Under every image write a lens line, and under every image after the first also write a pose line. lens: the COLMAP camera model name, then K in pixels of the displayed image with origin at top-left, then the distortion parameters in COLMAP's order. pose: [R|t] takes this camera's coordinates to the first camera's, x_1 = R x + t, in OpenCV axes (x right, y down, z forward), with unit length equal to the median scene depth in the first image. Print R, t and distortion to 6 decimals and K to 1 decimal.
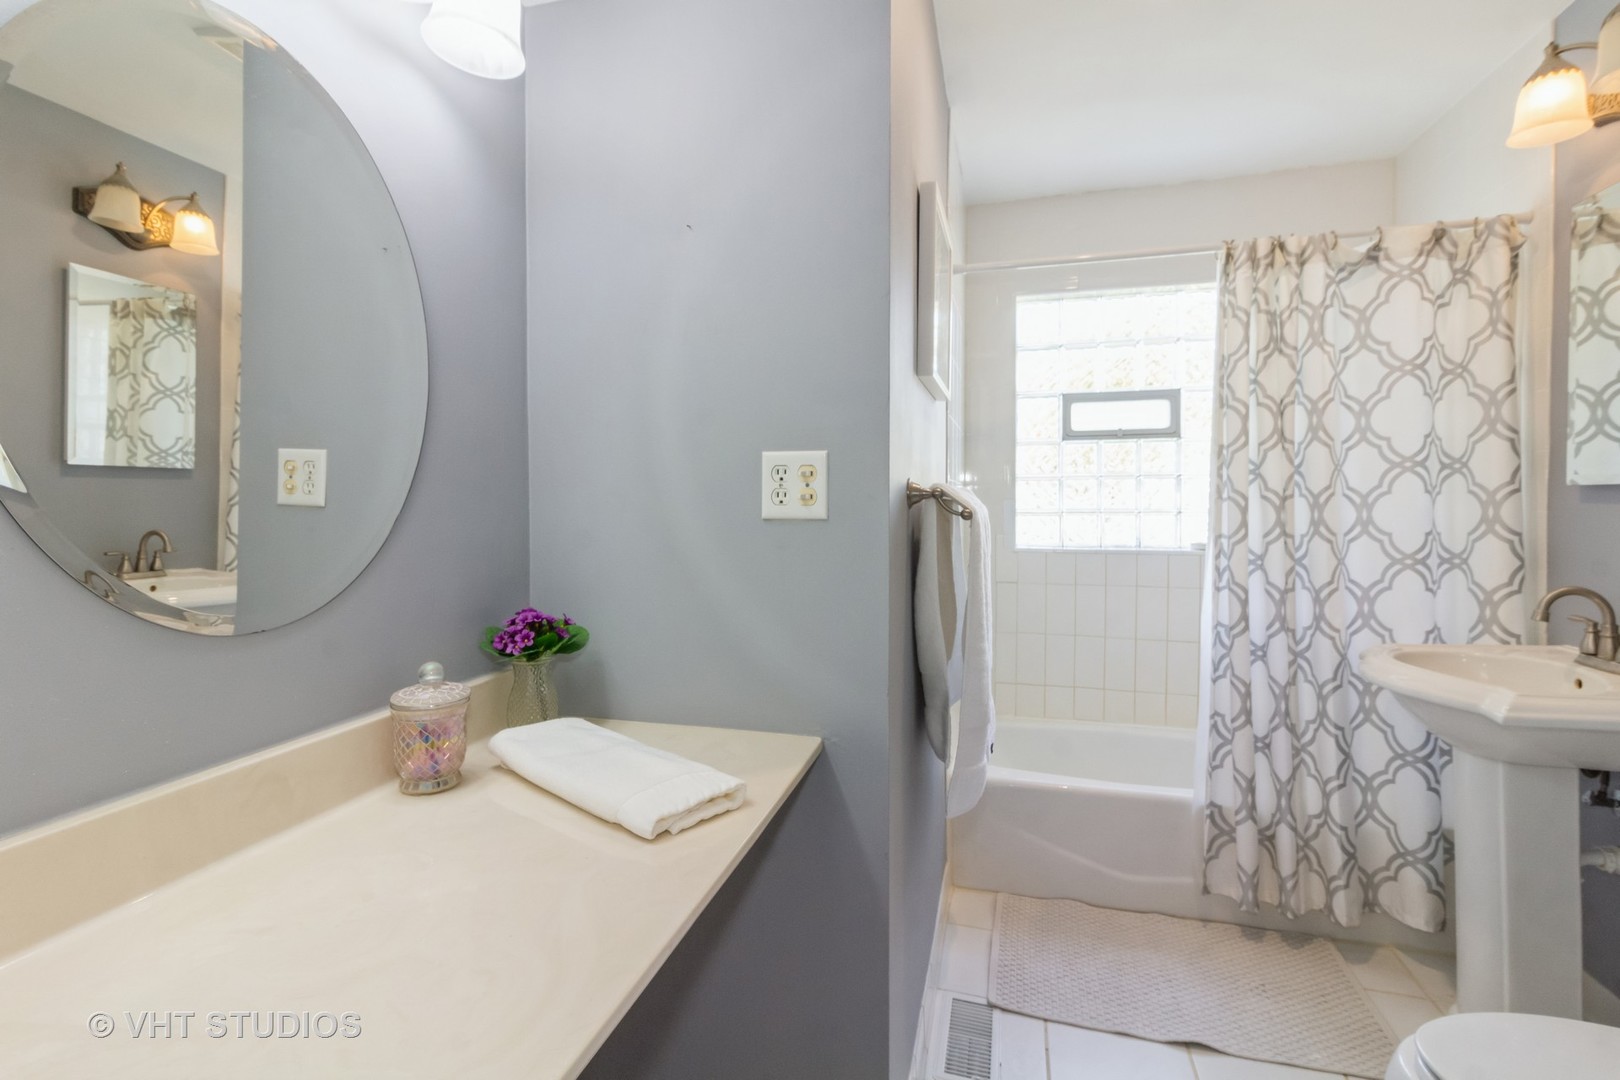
lens RADIAL K [[761.1, 0, 805.9], [0, 761.1, 522.9], [0, 0, 1]] dist [0.007360, 0.000866]
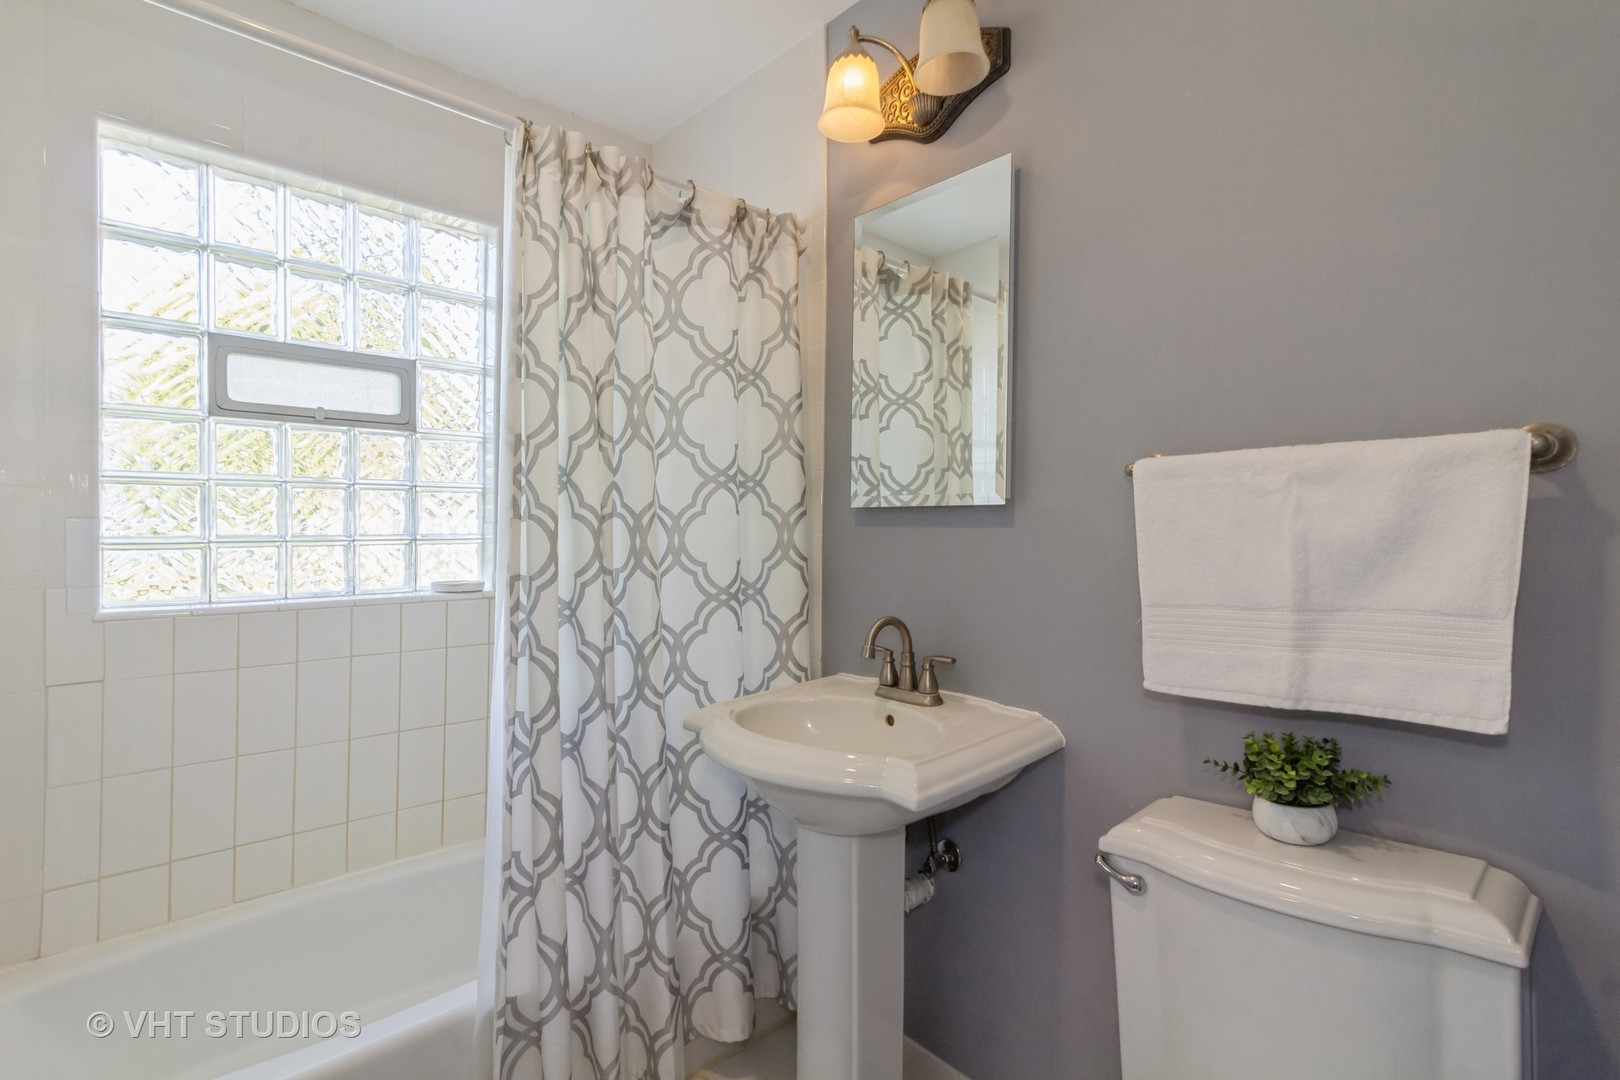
lens RADIAL K [[761.1, 0, 805.9], [0, 761.1, 522.9], [0, 0, 1]] dist [0.007360, 0.000866]
pose [[0.537117, 0.007541, 0.843474, 0.140393], [0.022452, 0.999478, -0.023233, -0.007949], [-0.843209, 0.031416, 0.536668, 0.471381]]
